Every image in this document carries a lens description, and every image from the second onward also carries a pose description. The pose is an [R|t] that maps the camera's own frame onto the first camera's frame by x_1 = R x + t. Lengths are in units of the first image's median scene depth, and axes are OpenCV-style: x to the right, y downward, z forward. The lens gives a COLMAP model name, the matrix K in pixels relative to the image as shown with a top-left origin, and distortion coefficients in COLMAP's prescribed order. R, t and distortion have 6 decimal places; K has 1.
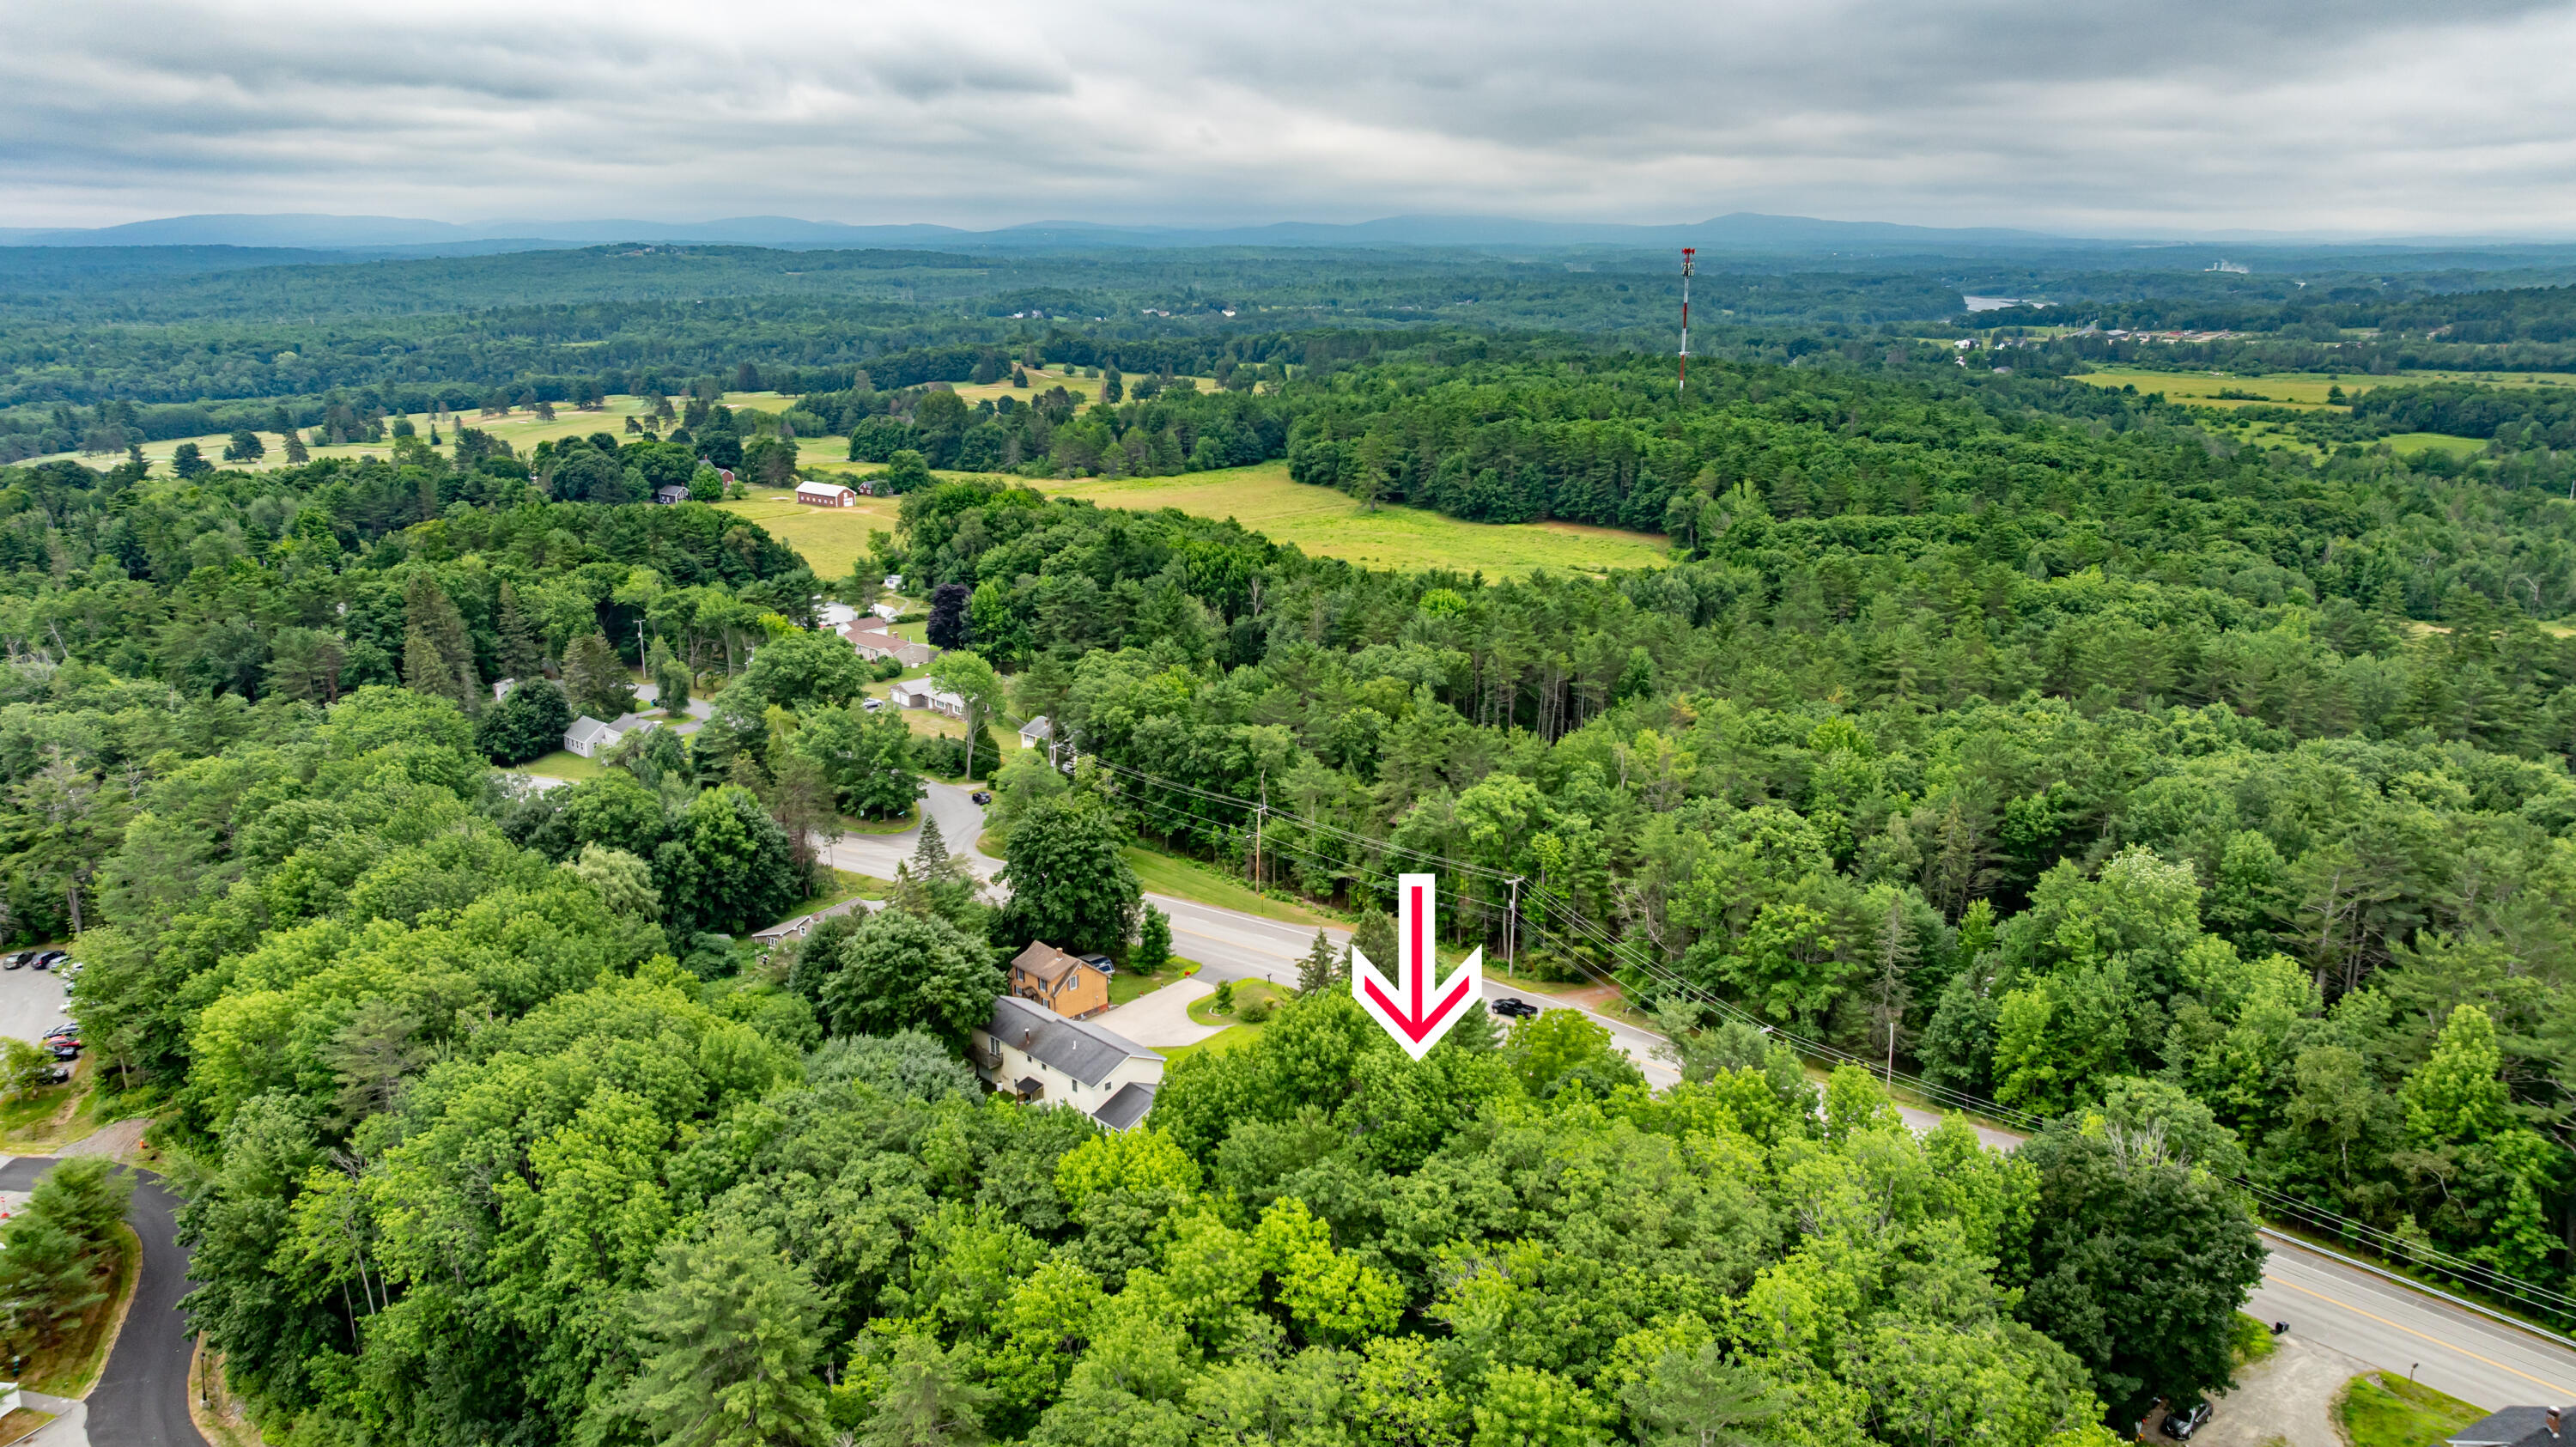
lens RADIAL K [[1919.9, 0, 1289.1], [0, 1919.9, 660.7], [0, 0, 1]] dist [-0.033470, 0.000370]
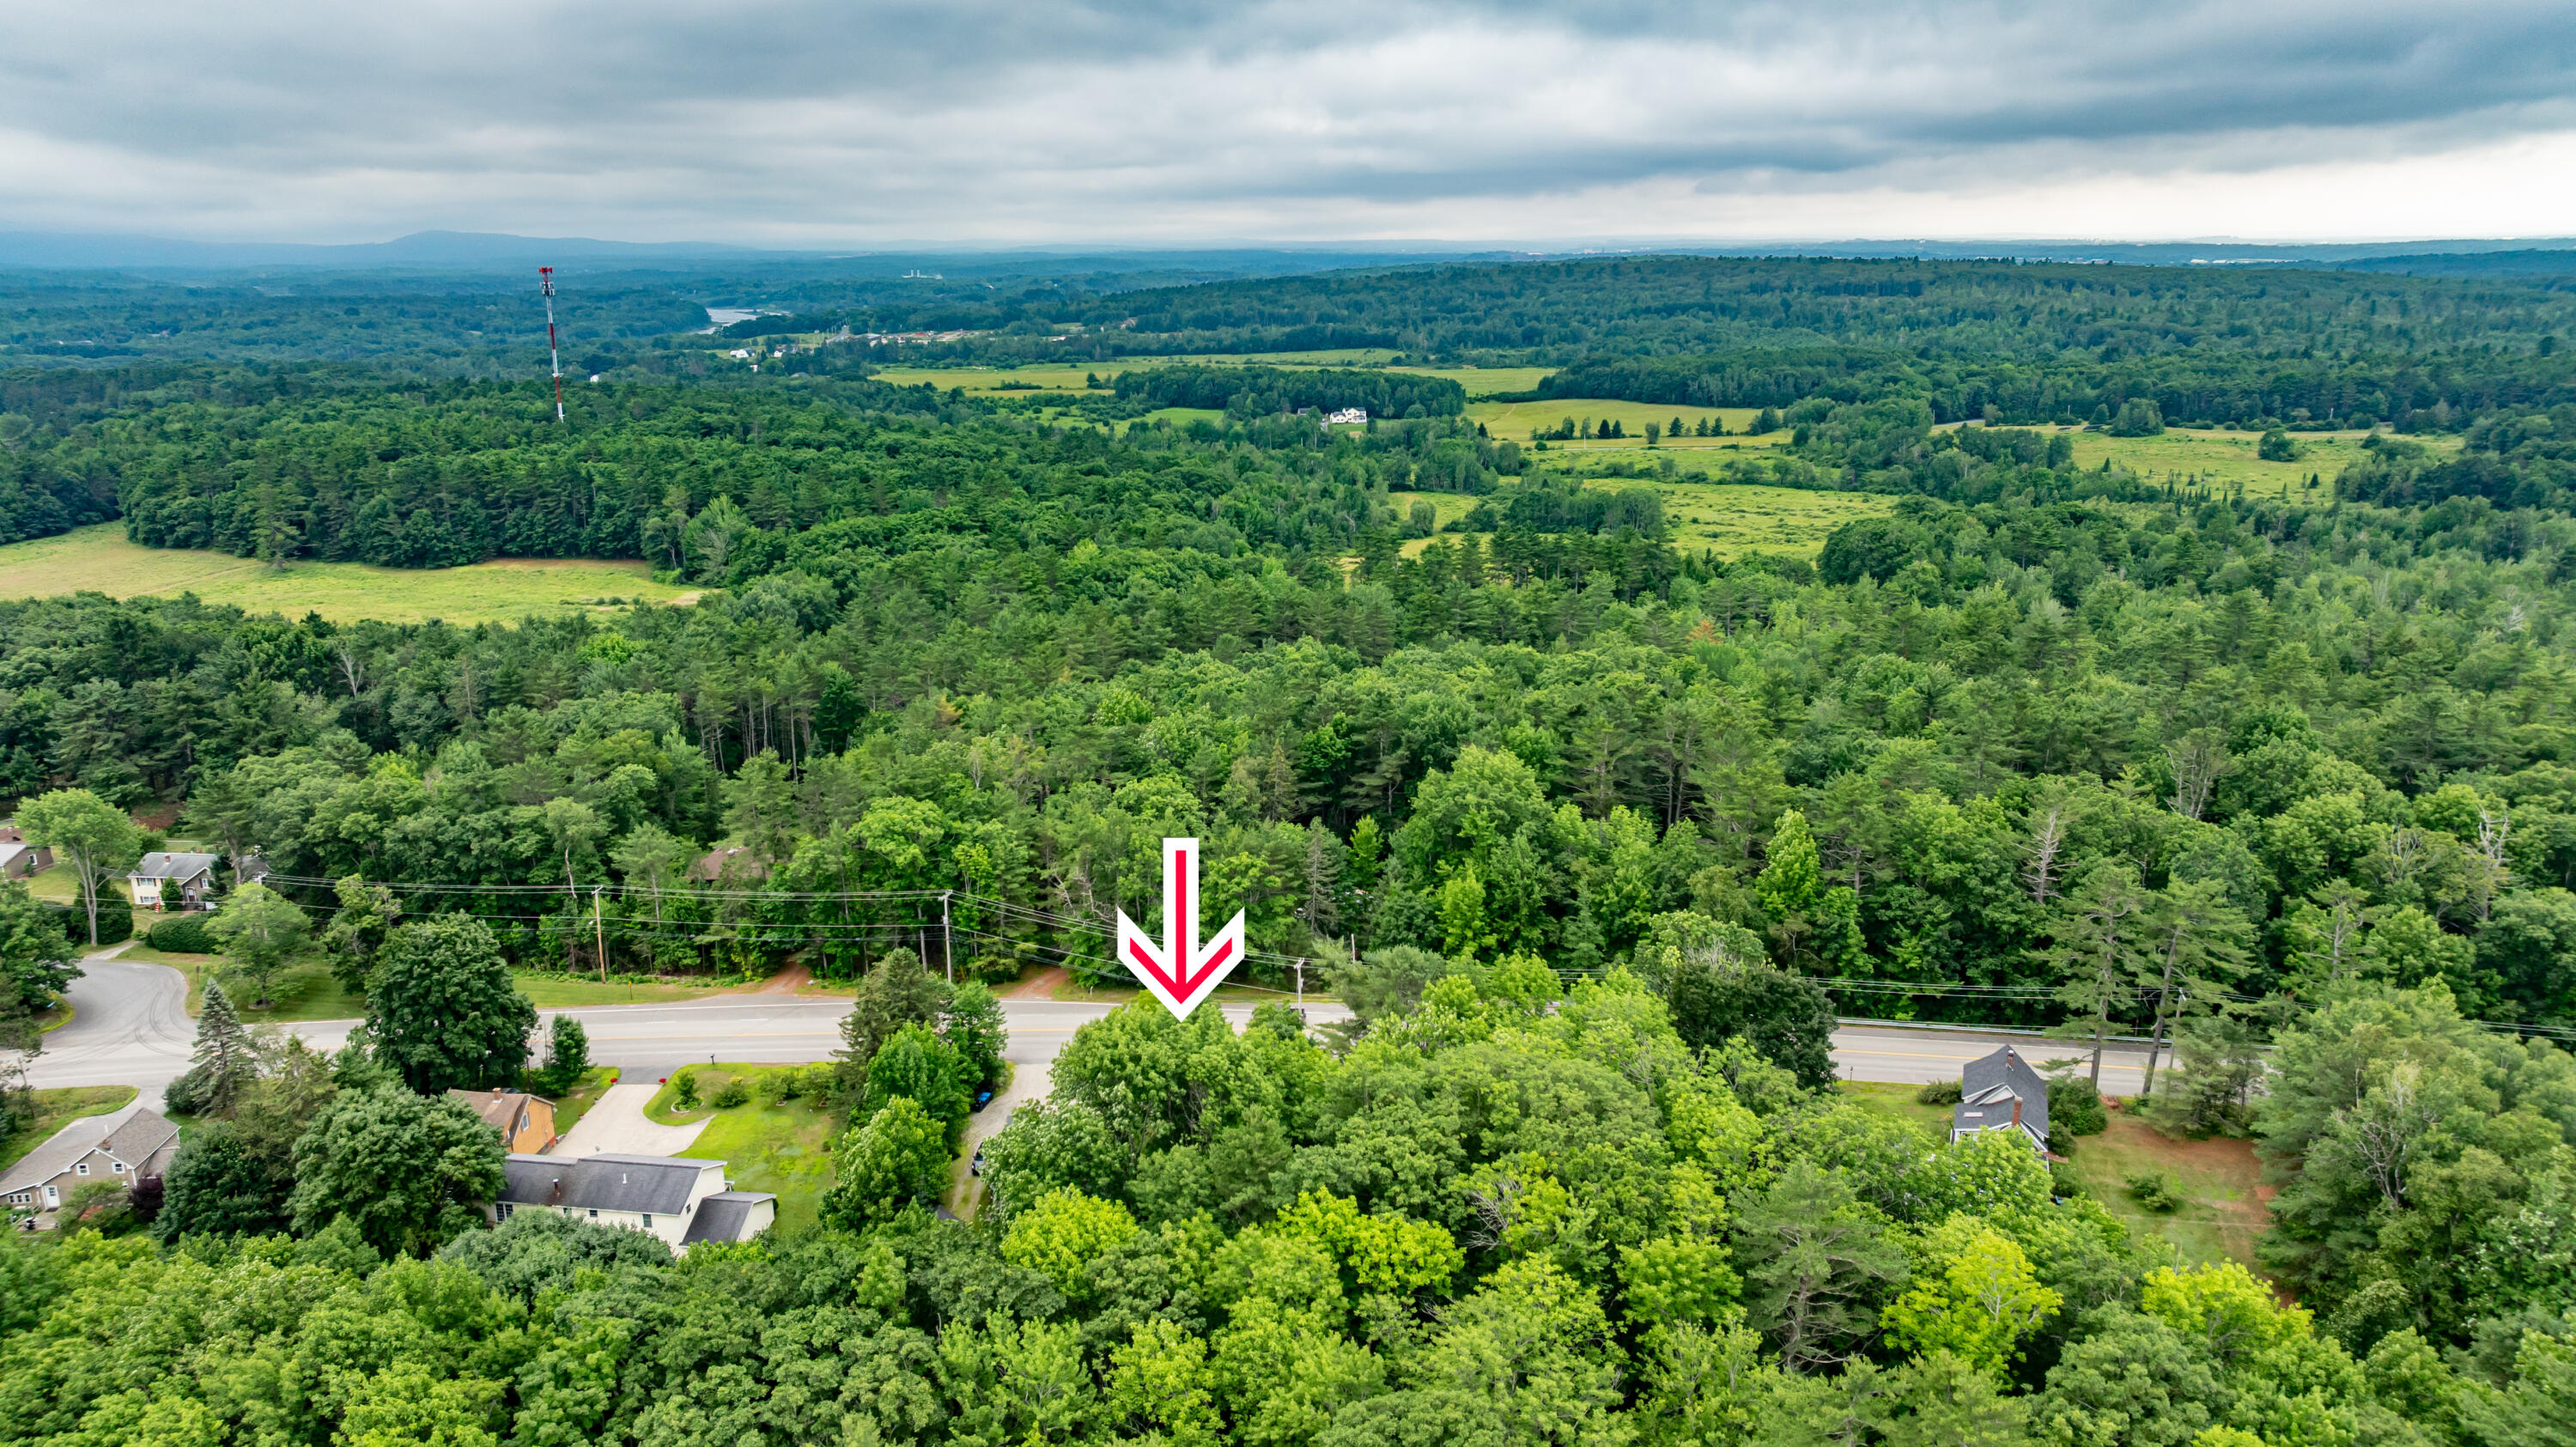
lens RADIAL K [[1870.4, 0, 1288.0], [0, 1870.4, 723.5], [0, 0, 1]] dist [-0.079944, 0.091023]
pose [[0.764916, -0.162371, 0.623329, -0.141603], [0.142456, 0.986388, 0.082130, -0.012131], [-0.628180, 0.025975, 0.777634, 0.053137]]
